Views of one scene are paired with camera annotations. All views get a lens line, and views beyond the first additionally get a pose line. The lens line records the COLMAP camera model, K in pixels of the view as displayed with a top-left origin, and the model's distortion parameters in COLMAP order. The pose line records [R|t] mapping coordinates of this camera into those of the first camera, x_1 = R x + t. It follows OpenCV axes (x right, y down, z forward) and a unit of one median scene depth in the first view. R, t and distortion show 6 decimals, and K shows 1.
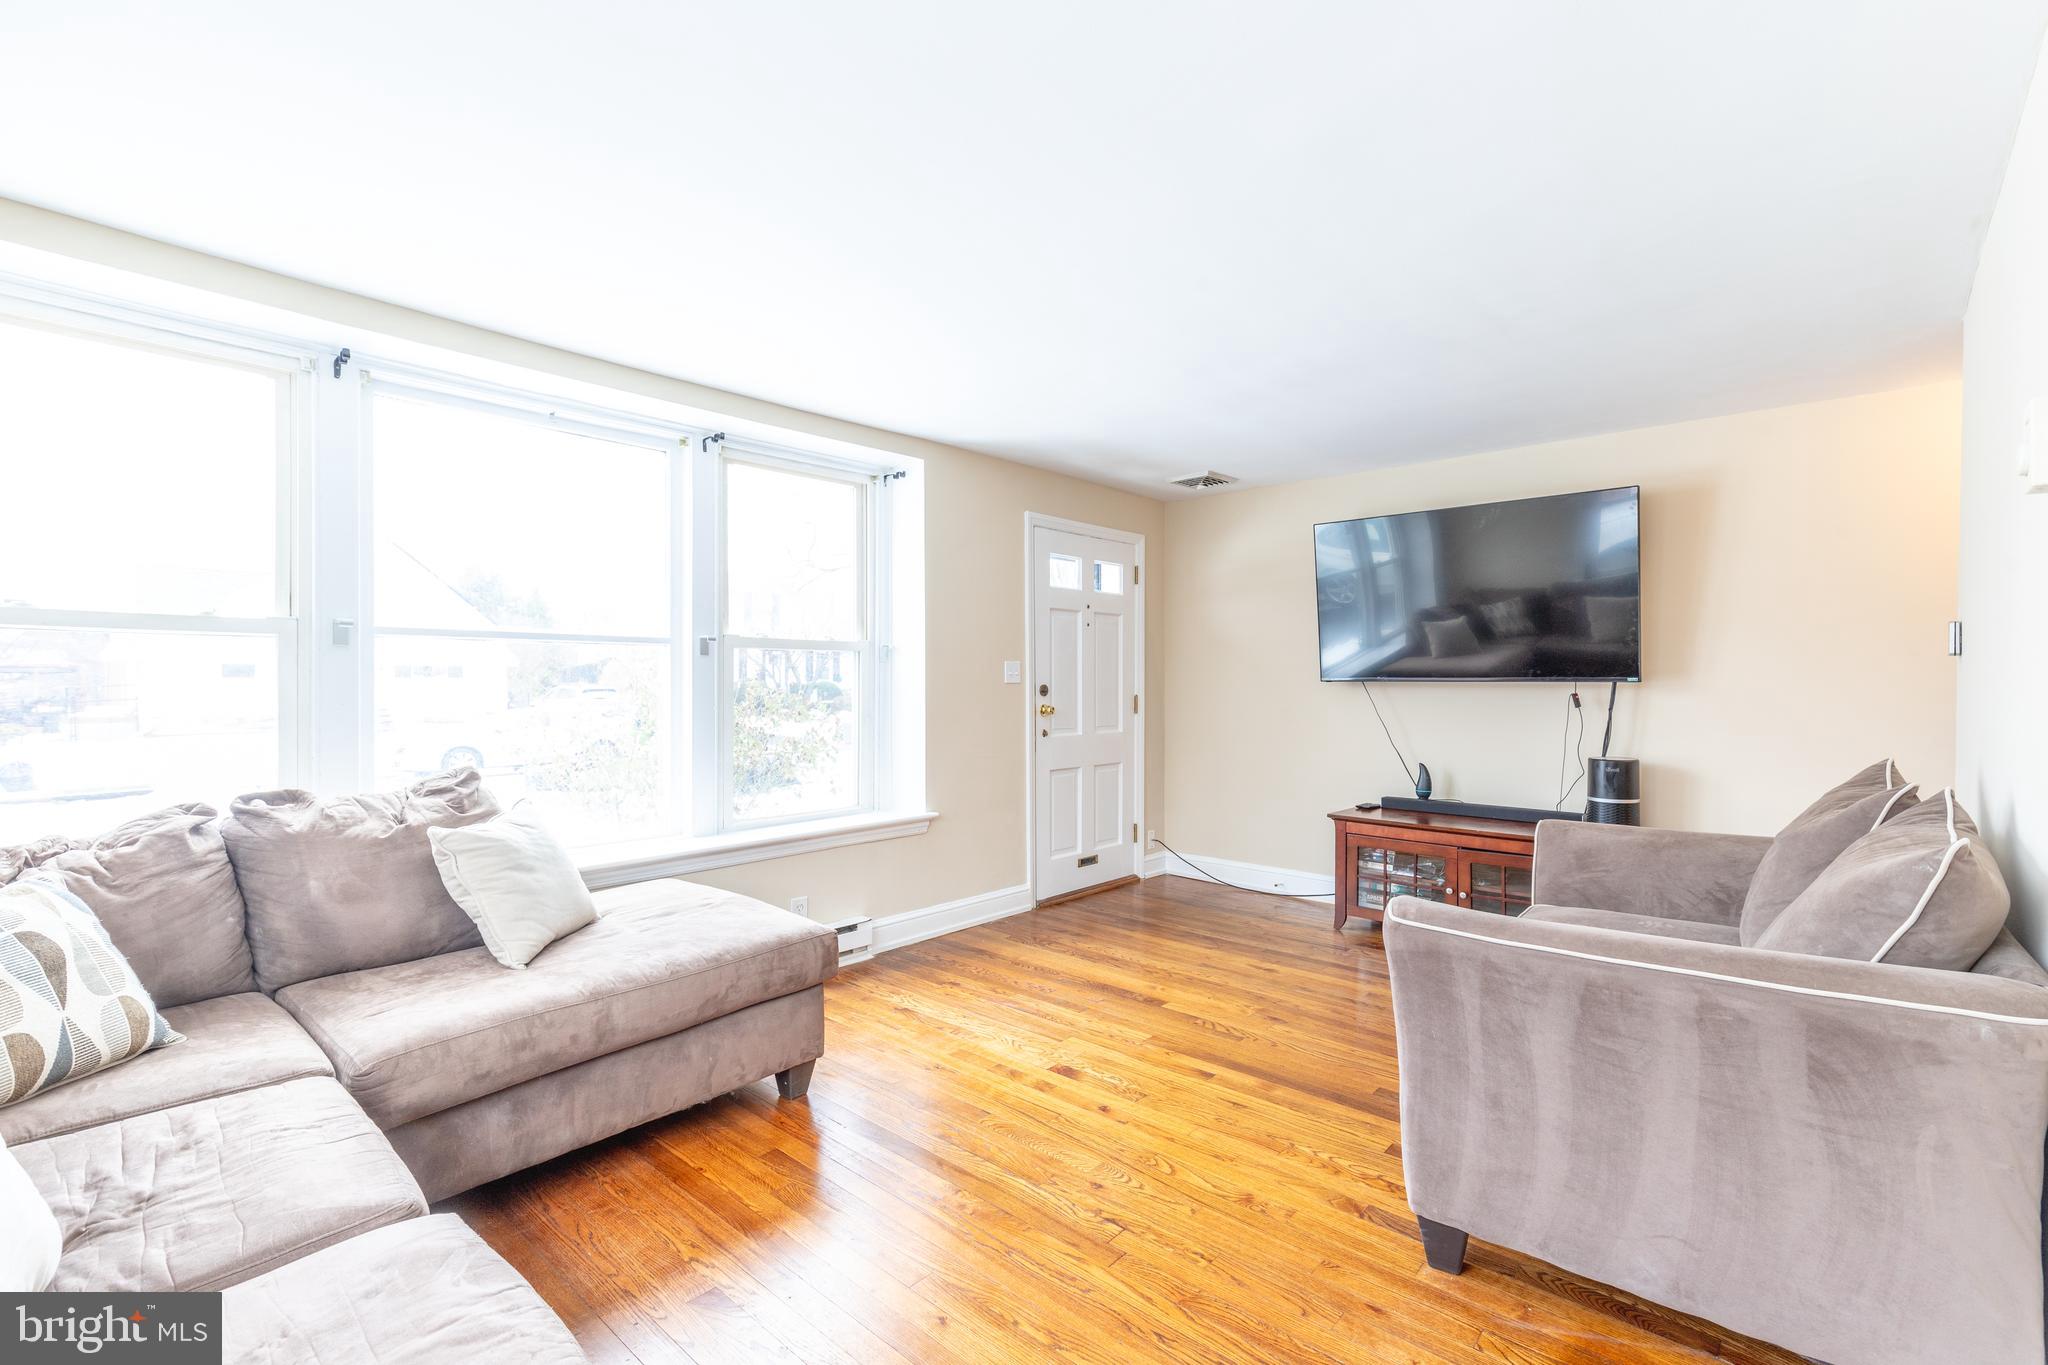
lens RADIAL K [[926.1, 0, 1044.5], [0, 926.1, 694.8], [0, 0, 1]] dist [0.009747, -0.000449]
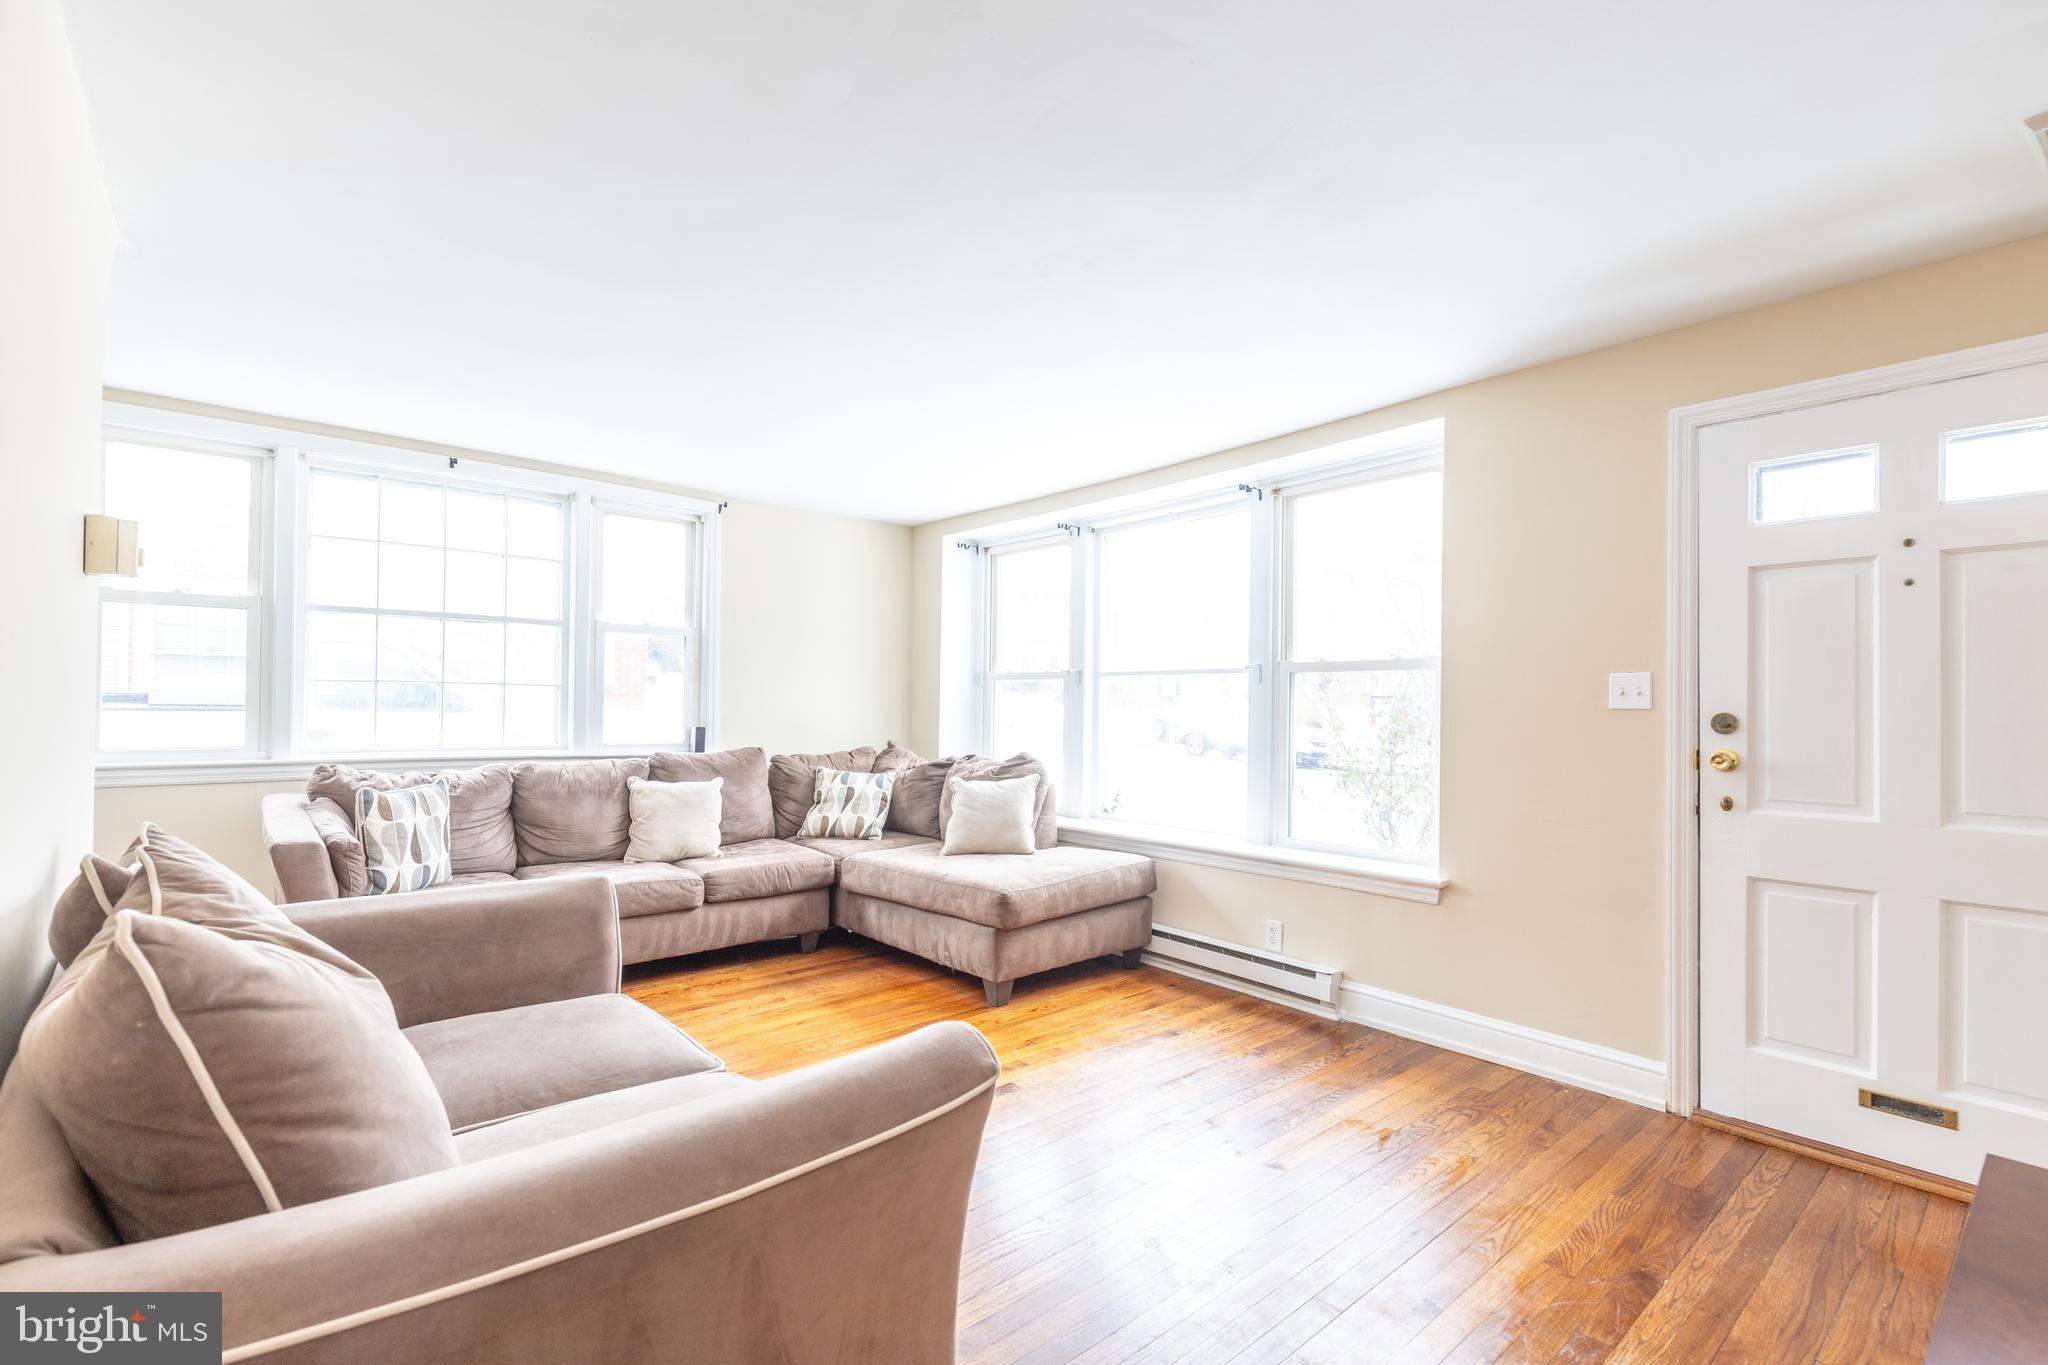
lens RADIAL K [[926.1, 0, 1044.5], [0, 926.1, 694.8], [0, 0, 1]] dist [0.009747, -0.000449]
pose [[-0.138816, -0.017051, -0.990171, 0.691320], [-0.026010, 0.999570, -0.013566, -0.004873], [0.989977, 0.023872, -0.139200, 0.800315]]
